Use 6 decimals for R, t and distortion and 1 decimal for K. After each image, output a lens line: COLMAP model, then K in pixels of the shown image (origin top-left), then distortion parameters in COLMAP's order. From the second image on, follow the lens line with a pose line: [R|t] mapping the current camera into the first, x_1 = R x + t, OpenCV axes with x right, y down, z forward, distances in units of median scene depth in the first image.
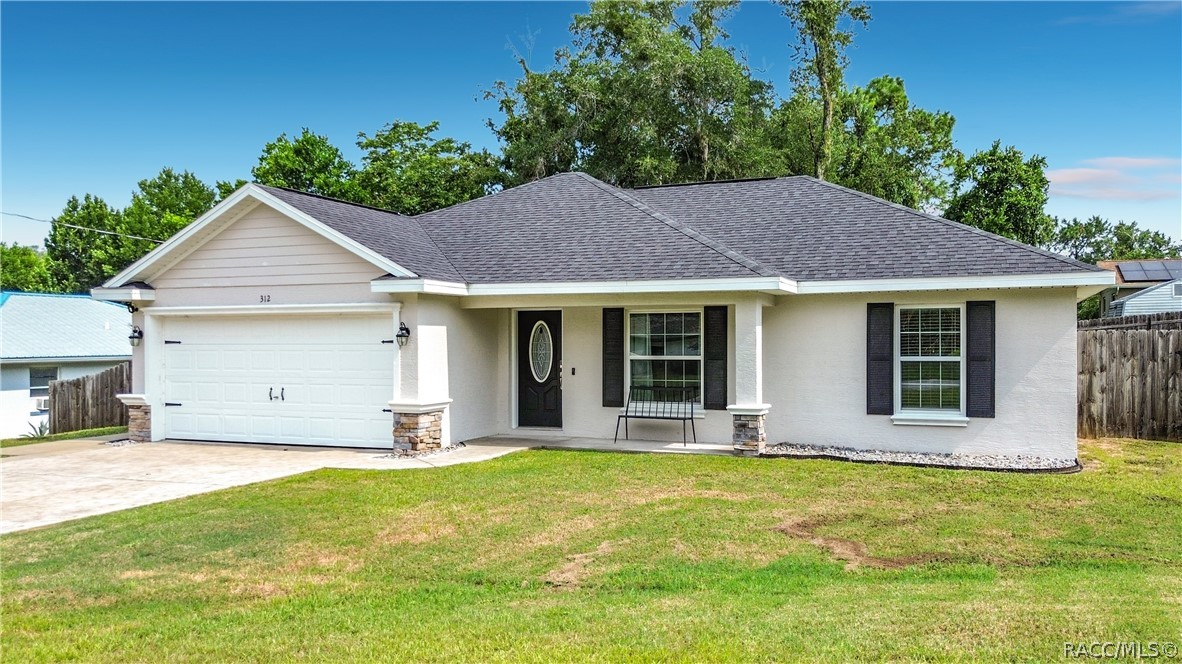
lens RADIAL K [[844.1, 0, 624.4], [0, 844.1, 333.9], [0, 0, 1]] dist [0.081344, -0.066532]
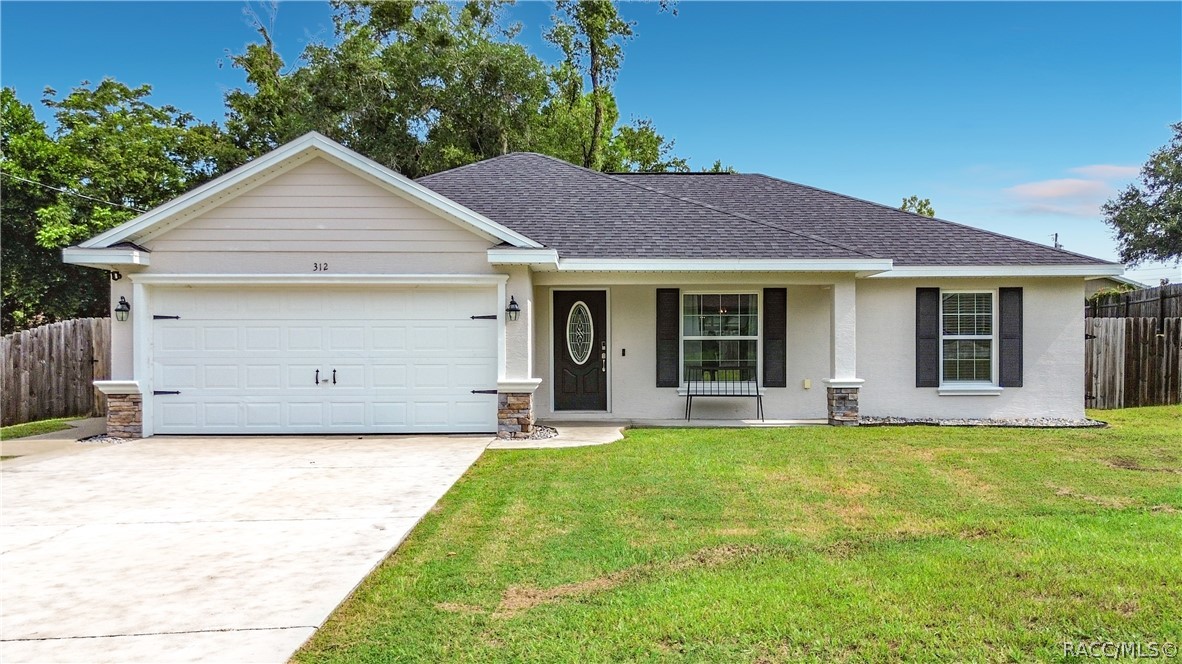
lens RADIAL K [[844.1, 0, 624.4], [0, 844.1, 333.9], [0, 0, 1]] dist [0.081344, -0.066532]
pose [[0.938686, 0.006174, 0.344717, -0.428197], [-0.004857, 0.999977, -0.004685, 0.029578], [-0.344739, 0.002724, 0.938695, 0.077234]]
